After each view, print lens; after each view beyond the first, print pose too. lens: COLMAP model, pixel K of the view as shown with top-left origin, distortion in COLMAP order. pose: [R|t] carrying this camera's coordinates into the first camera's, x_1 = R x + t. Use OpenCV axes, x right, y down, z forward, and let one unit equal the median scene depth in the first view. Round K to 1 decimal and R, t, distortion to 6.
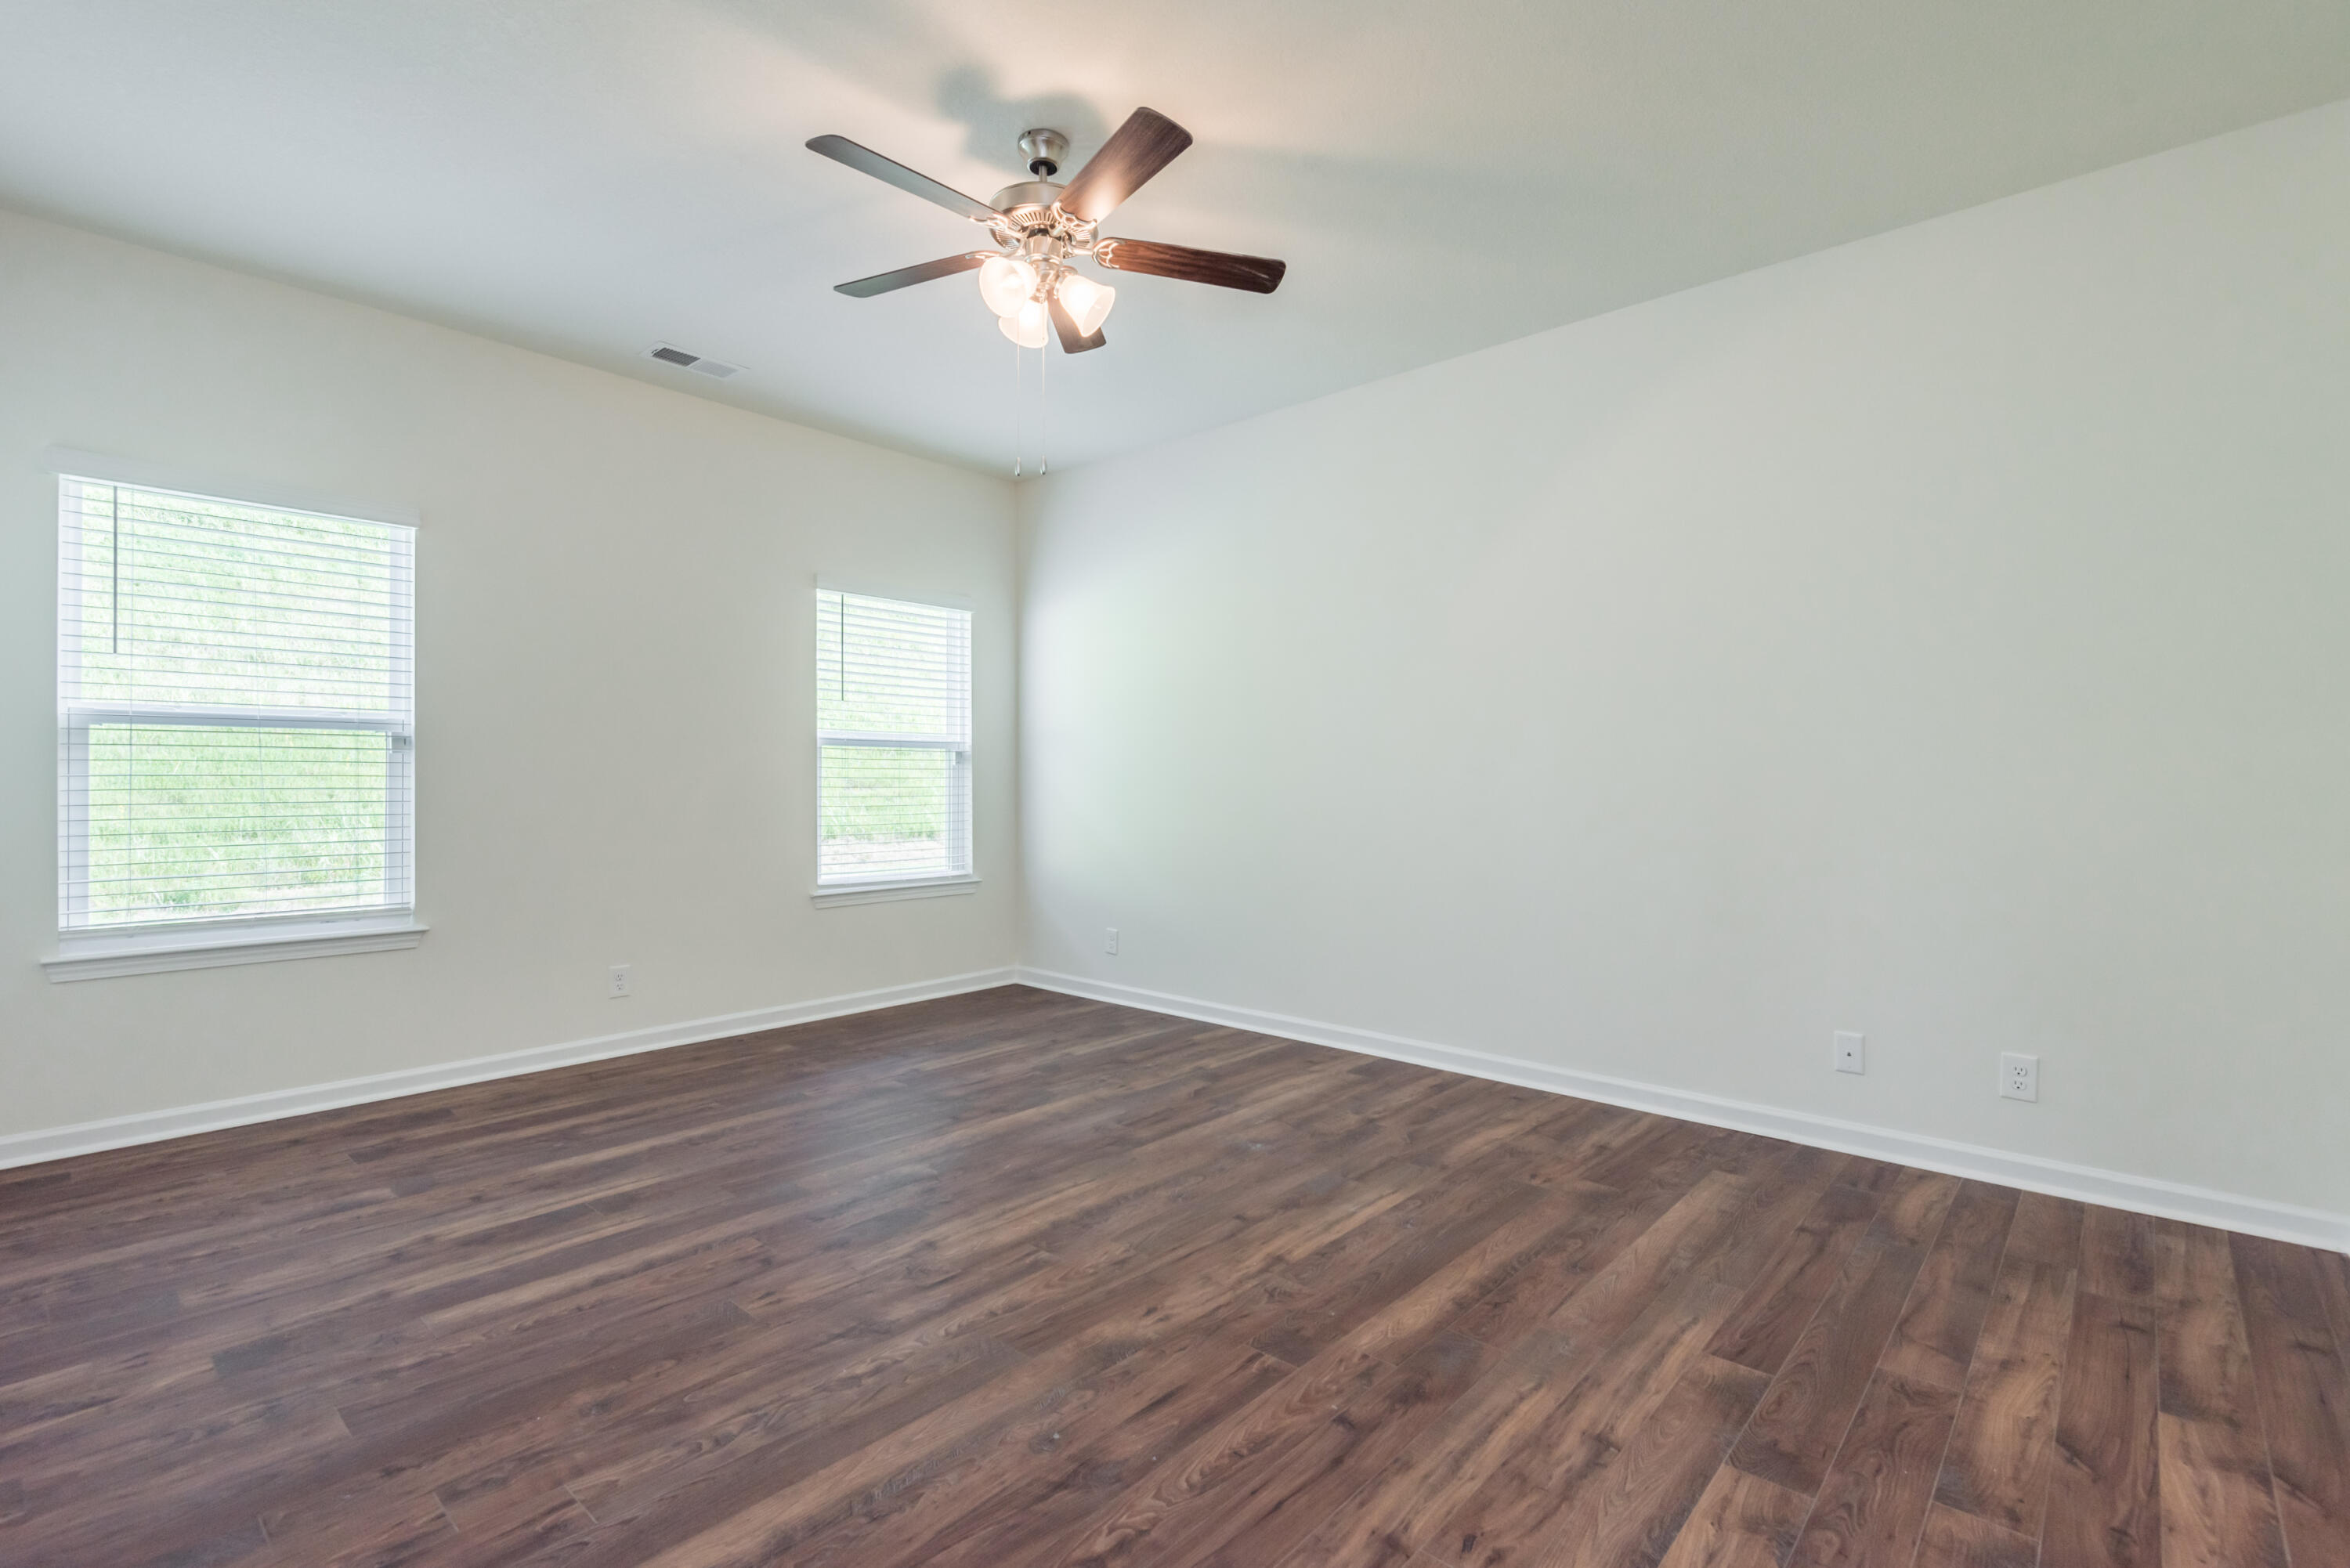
lens RADIAL K [[1069.1, 0, 1173.9], [0, 1069.1, 777.7], [0, 0, 1]] dist [0.026711, -0.011800]
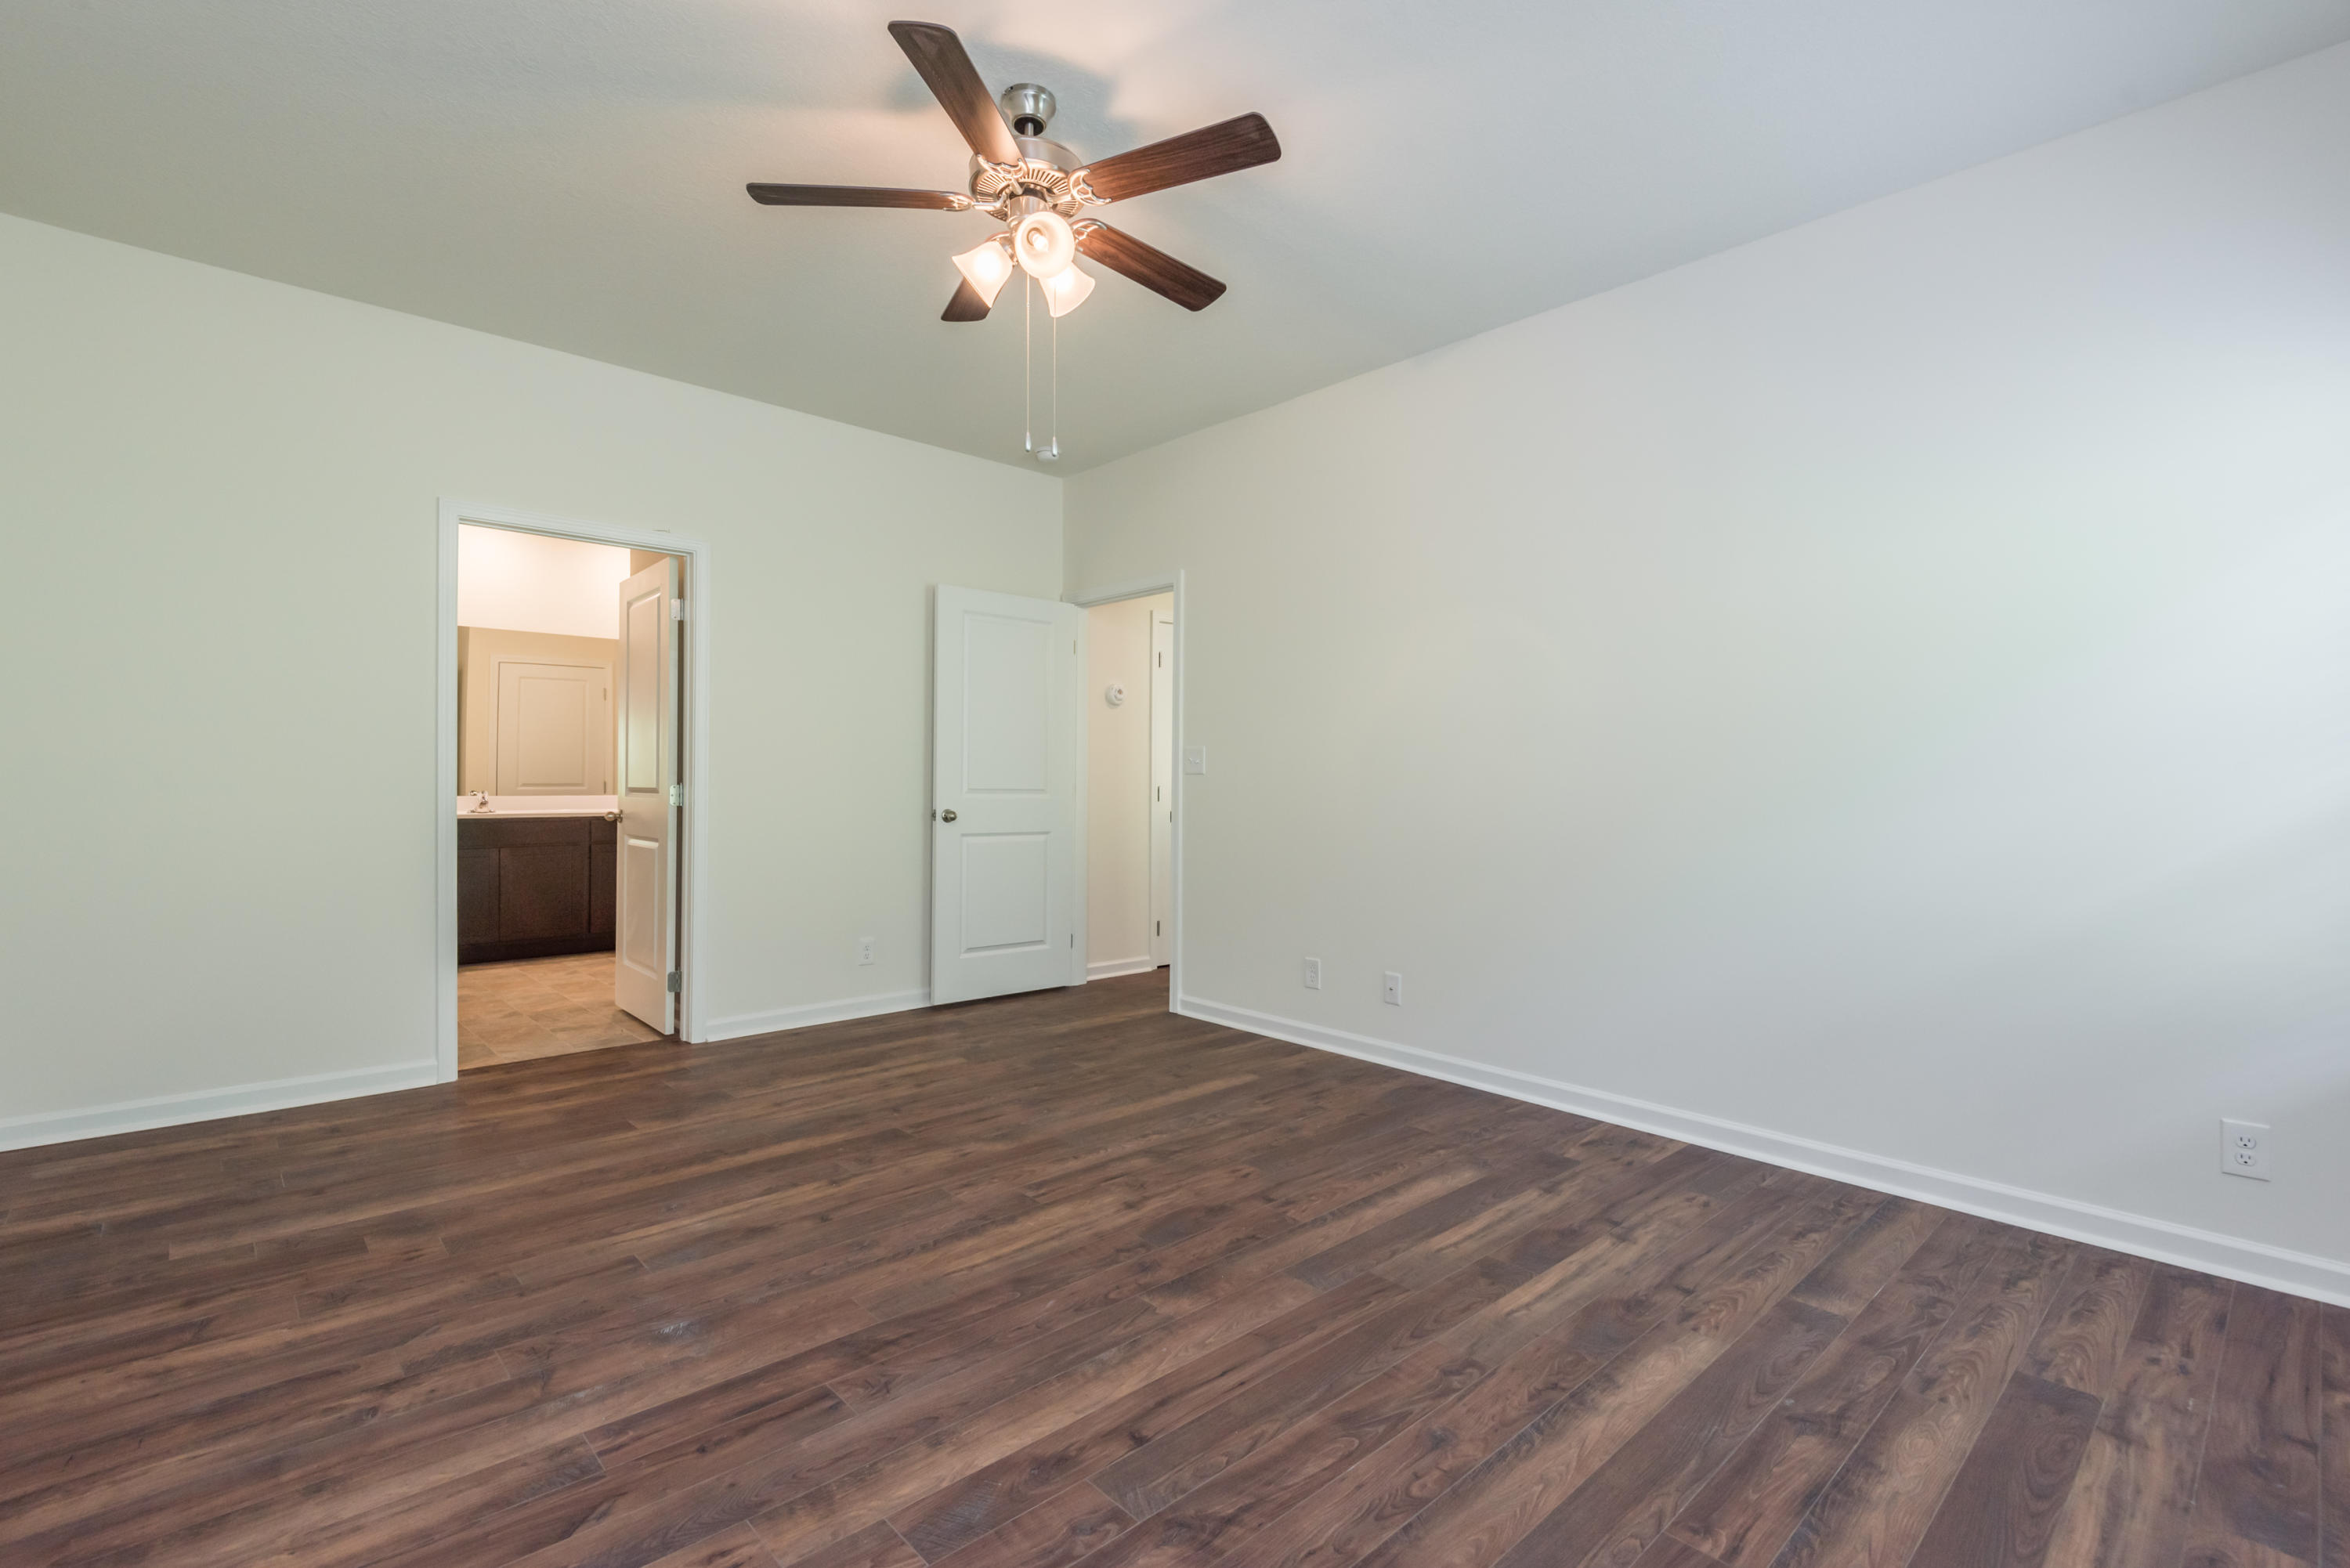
lens RADIAL K [[1069.1, 0, 1170.8], [0, 1069.1, 786.6], [0, 0, 1]] dist [0.026711, -0.011800]
pose [[-0.995642, -0.010916, 0.092621, -0.346776], [-0.010724, 0.999939, 0.002573, 0.005821], [-0.092644, 0.001569, -0.995698, 1.982548]]
